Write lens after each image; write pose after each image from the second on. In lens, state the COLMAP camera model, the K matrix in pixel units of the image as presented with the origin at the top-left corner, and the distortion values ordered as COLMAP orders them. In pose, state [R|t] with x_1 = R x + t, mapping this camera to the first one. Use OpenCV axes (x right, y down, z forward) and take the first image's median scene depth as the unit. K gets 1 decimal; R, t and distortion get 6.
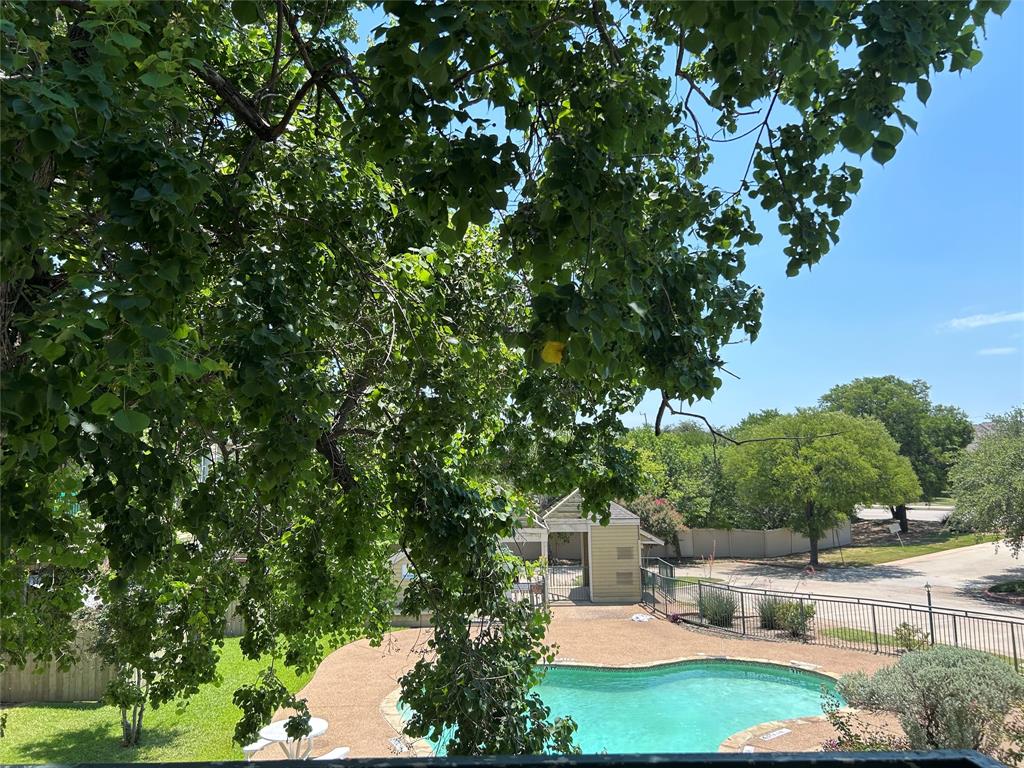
lens RADIAL K [[785.5, 0, 512.0], [0, 785.5, 384.0], [0, 0, 1]] dist [0.062133, -0.079950]
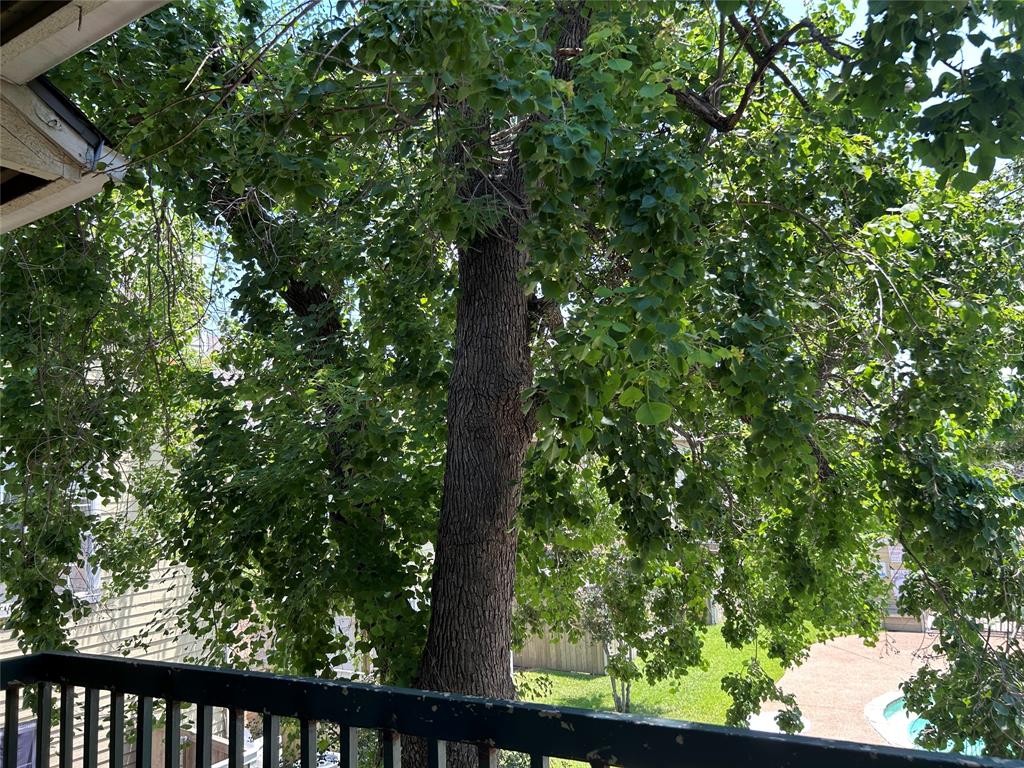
lens RADIAL K [[785.5, 0, 512.0], [0, 785.5, 384.0], [0, 0, 1]] dist [0.062133, -0.079950]
pose [[0.856684, -0.083294, -0.509072, -0.036604], [0.087232, 0.996057, -0.016178, 0.003386], [0.508412, -0.030548, 0.860572, -0.008687]]
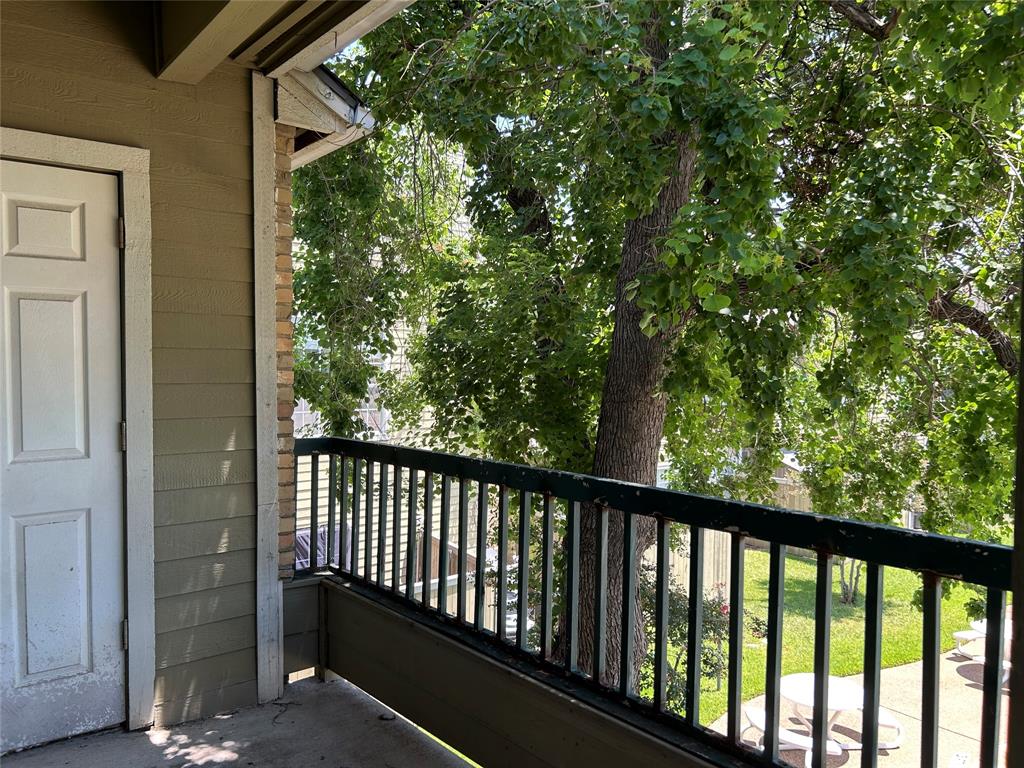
lens RADIAL K [[789.7, 0, 514.8], [0, 789.7, 419.4], [0, 0, 1]] dist [0.080992, -0.082041]
pose [[0.640496, 0.078539, -0.763935, 0.154520], [0.055994, 0.987333, 0.148452, 0.007840], [0.765918, -0.137859, 0.627985, -0.088351]]
